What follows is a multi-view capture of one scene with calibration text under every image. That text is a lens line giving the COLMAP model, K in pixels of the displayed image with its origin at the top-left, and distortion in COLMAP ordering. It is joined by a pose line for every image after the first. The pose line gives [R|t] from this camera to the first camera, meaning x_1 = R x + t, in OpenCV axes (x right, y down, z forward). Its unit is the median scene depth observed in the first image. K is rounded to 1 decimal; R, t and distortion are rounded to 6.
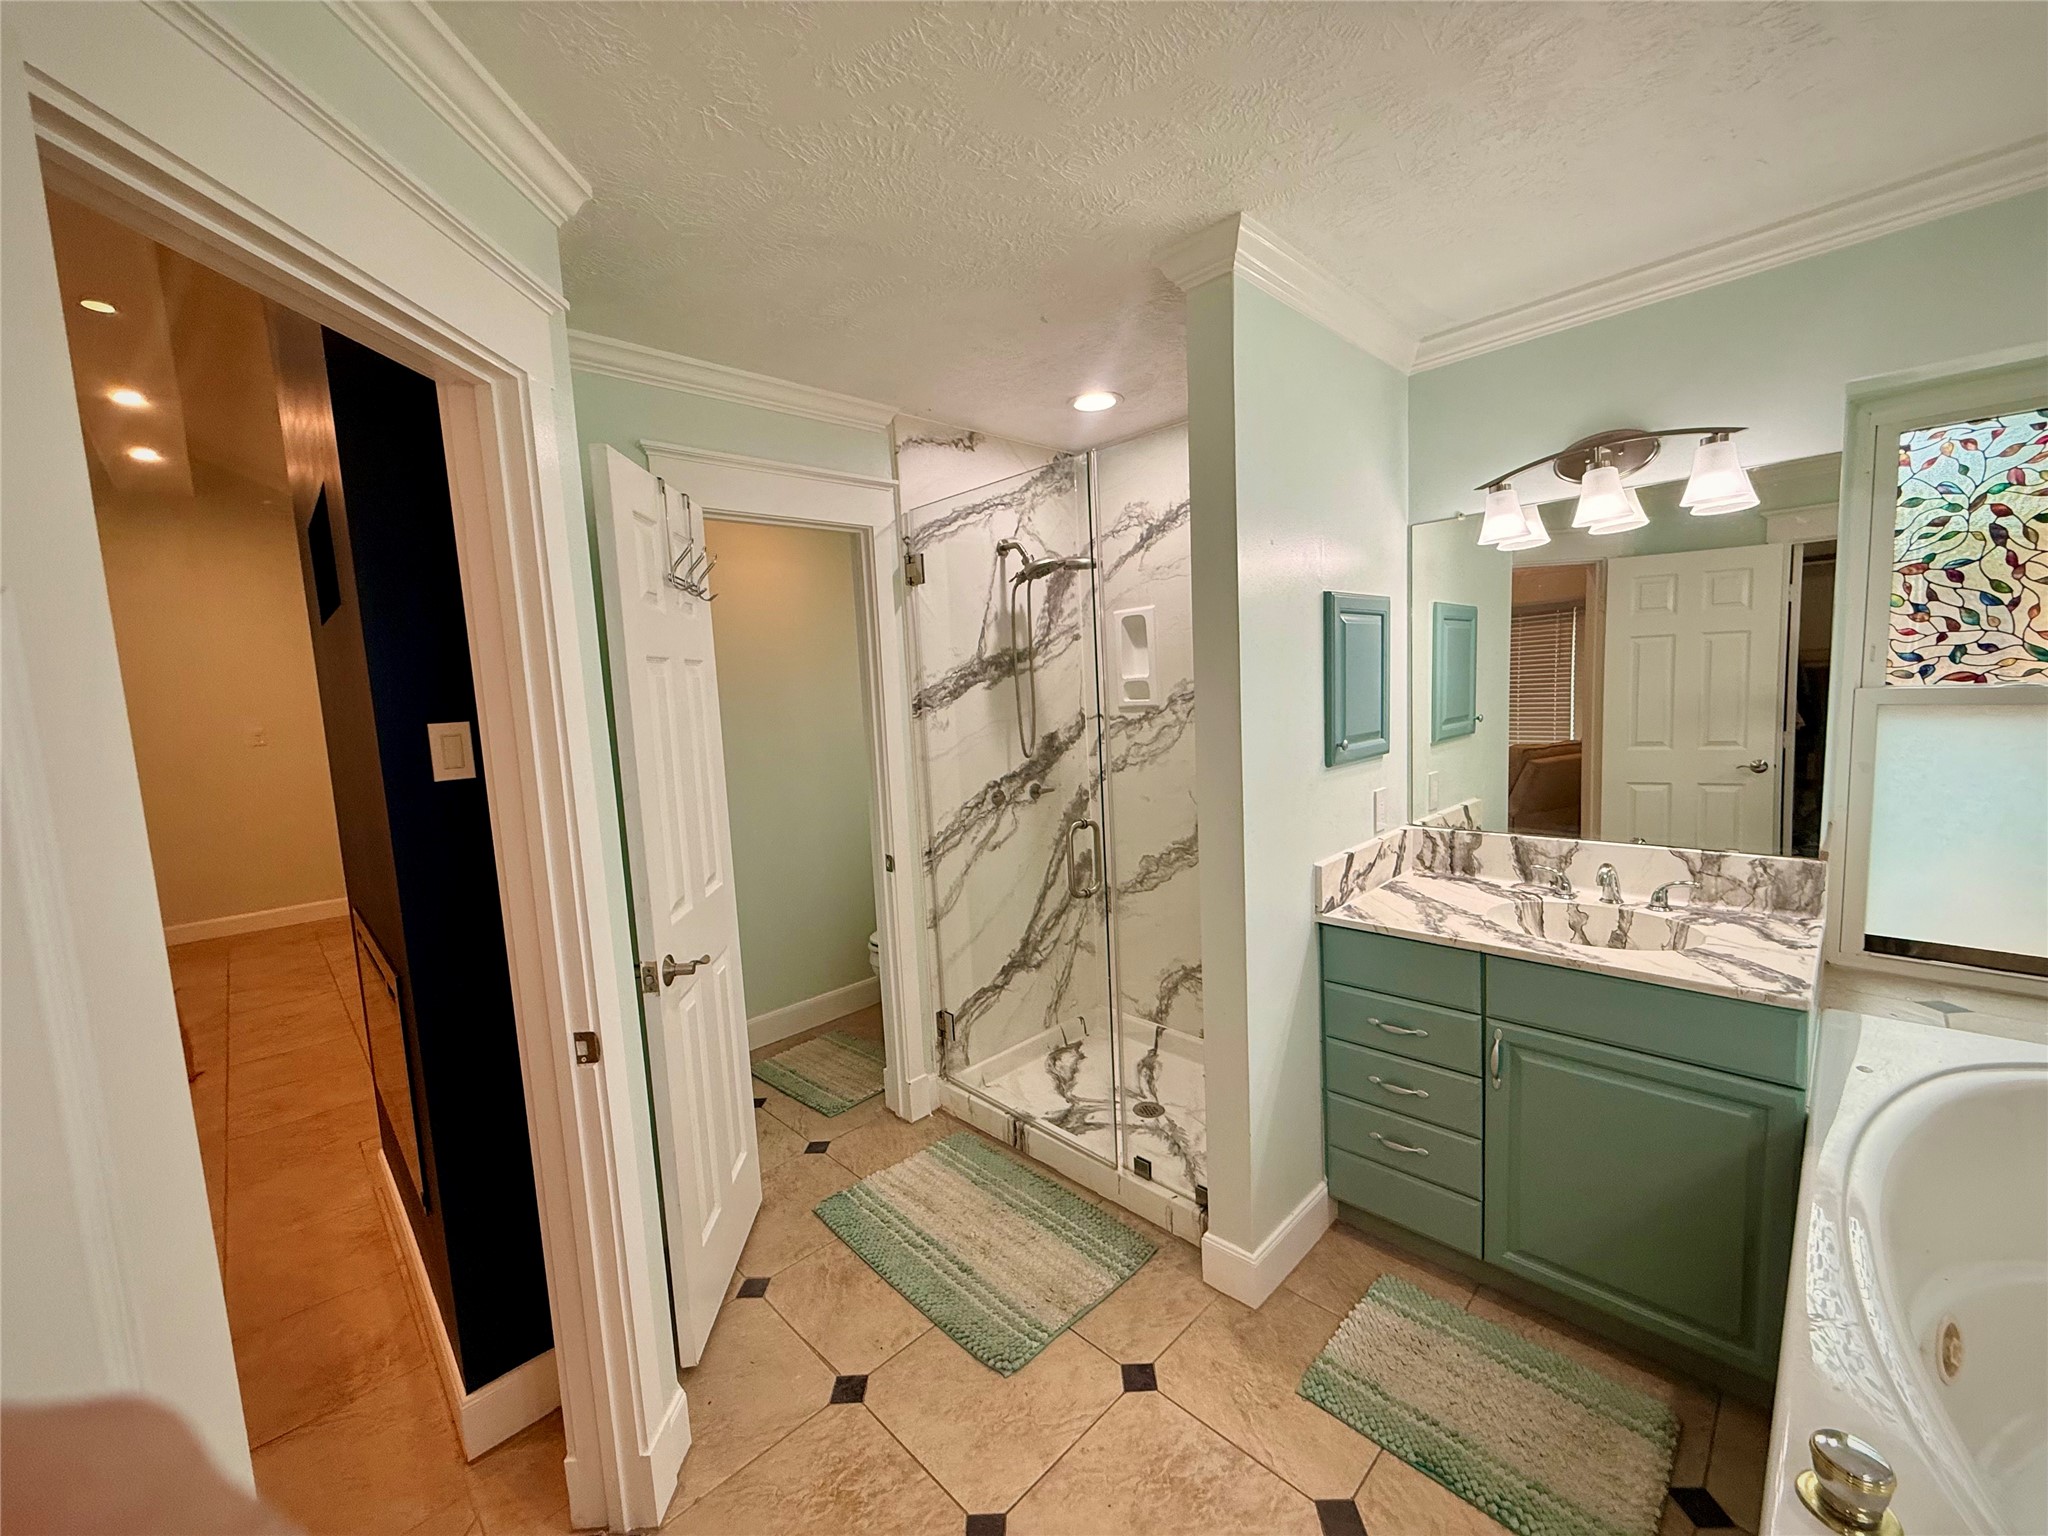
lens RADIAL K [[818.0, 0, 1019.2], [0, 818.0, 767.5], [0, 0, 1]] dist [0.000798, -0.000040]
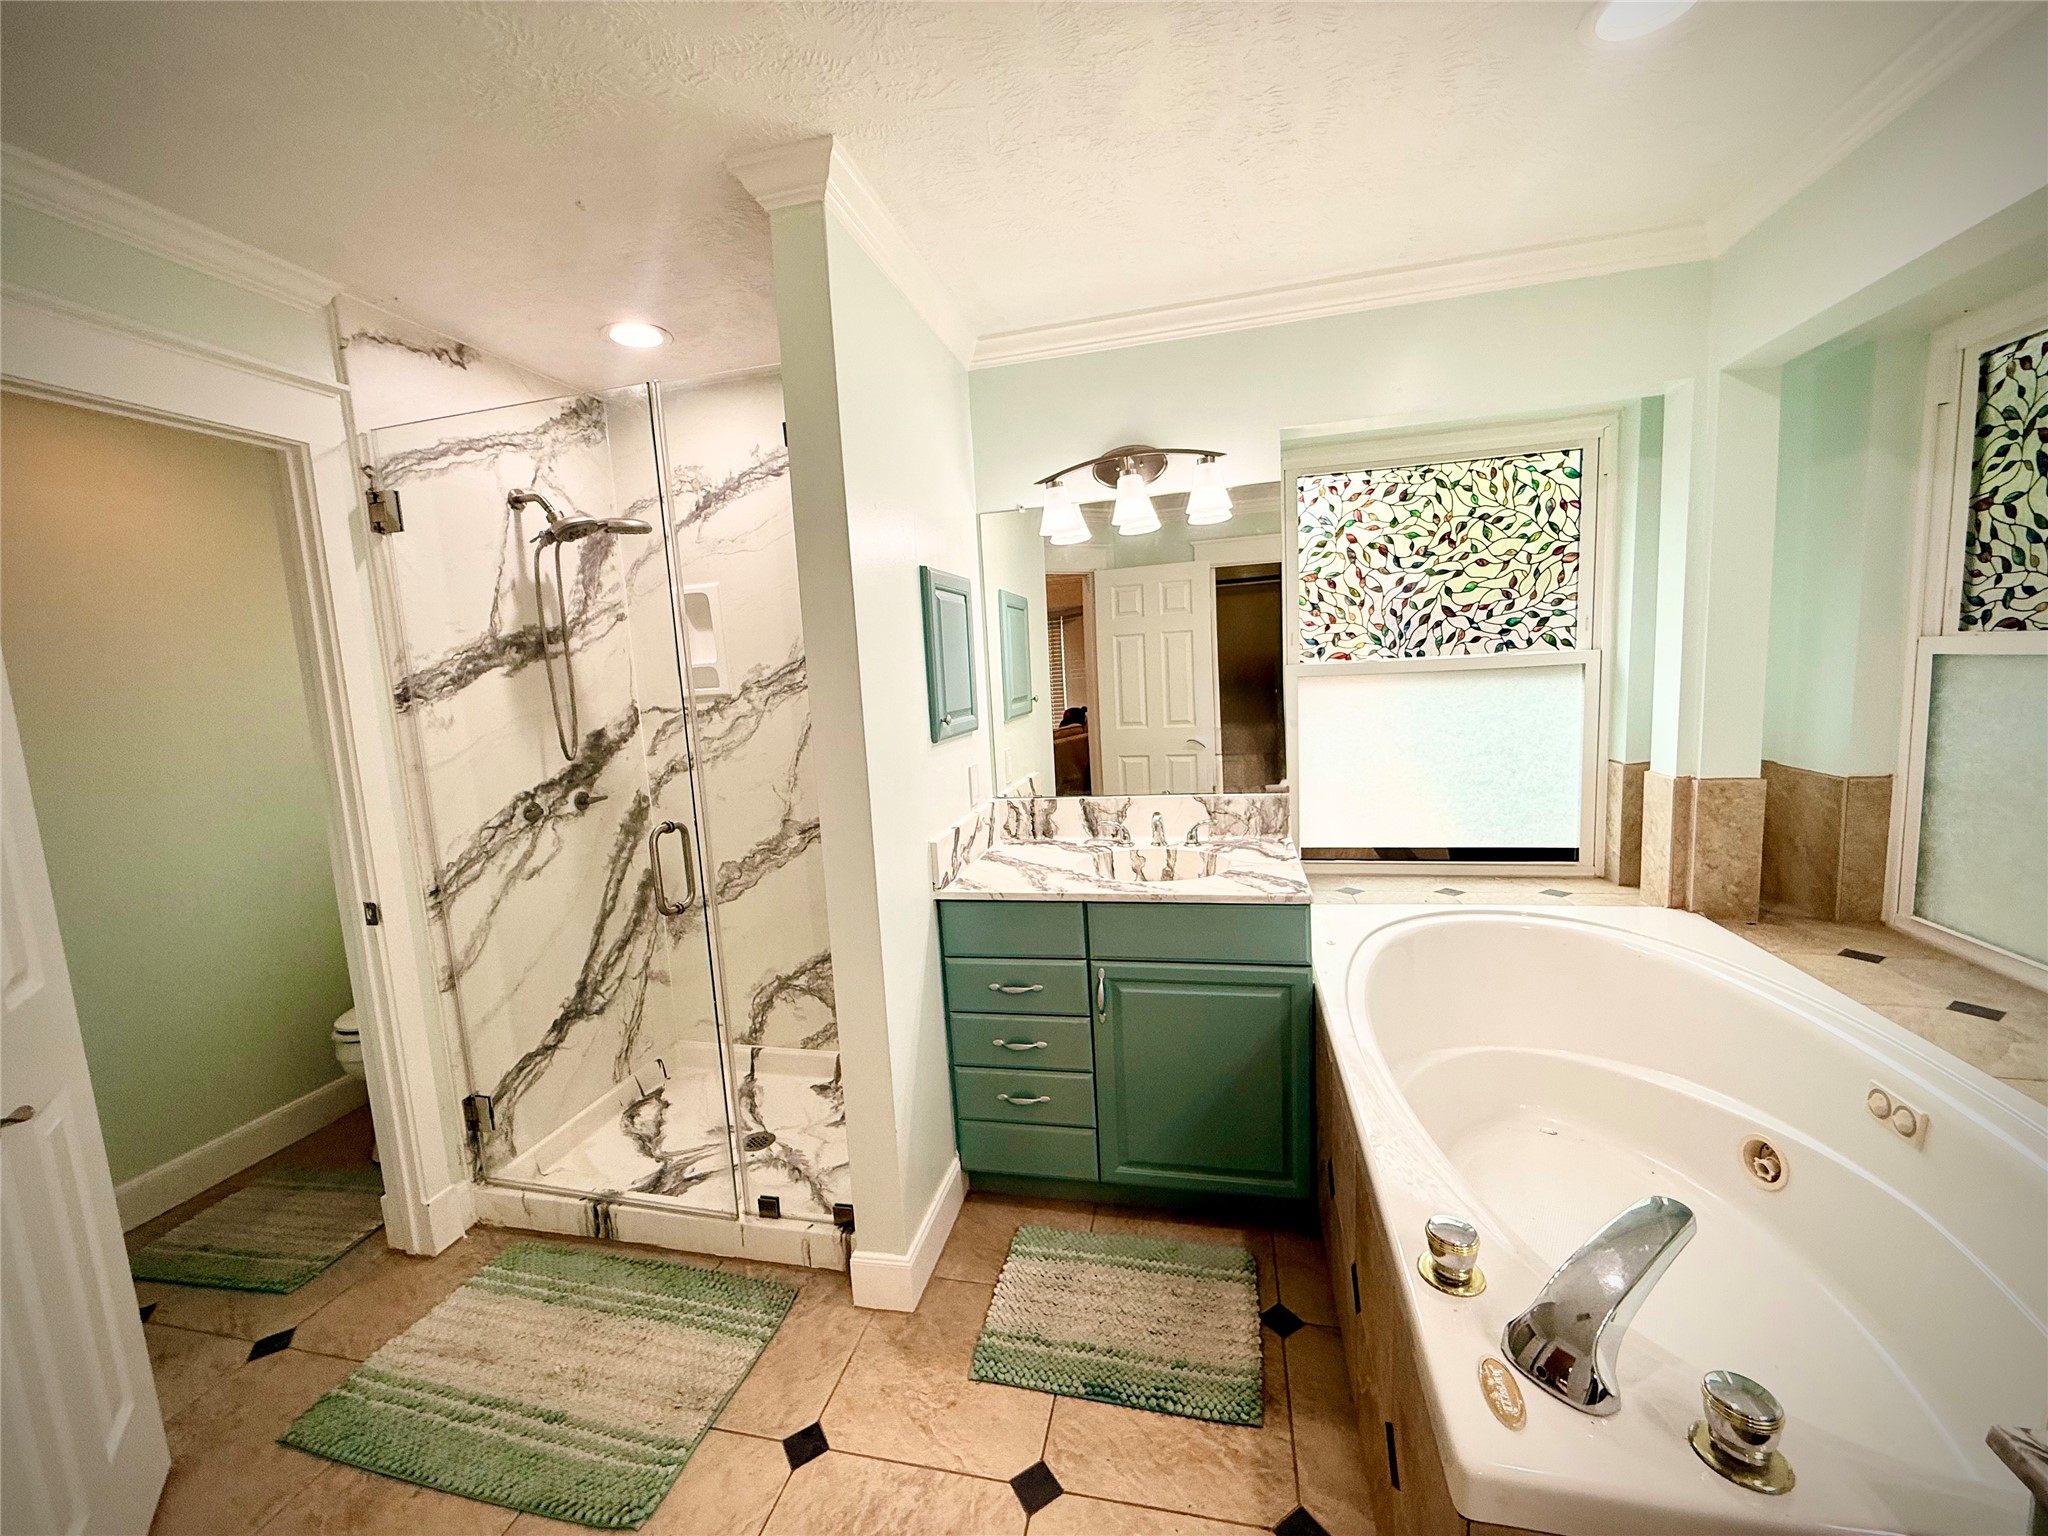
lens RADIAL K [[818.0, 0, 1019.2], [0, 818.0, 767.5], [0, 0, 1]] dist [0.000798, -0.000040]
pose [[0.845661, -0.063904, 0.529881, -0.059060], [0.069073, 0.997561, 0.010070, 0.024148], [-0.529232, 0.028085, 0.848013, 0.091353]]
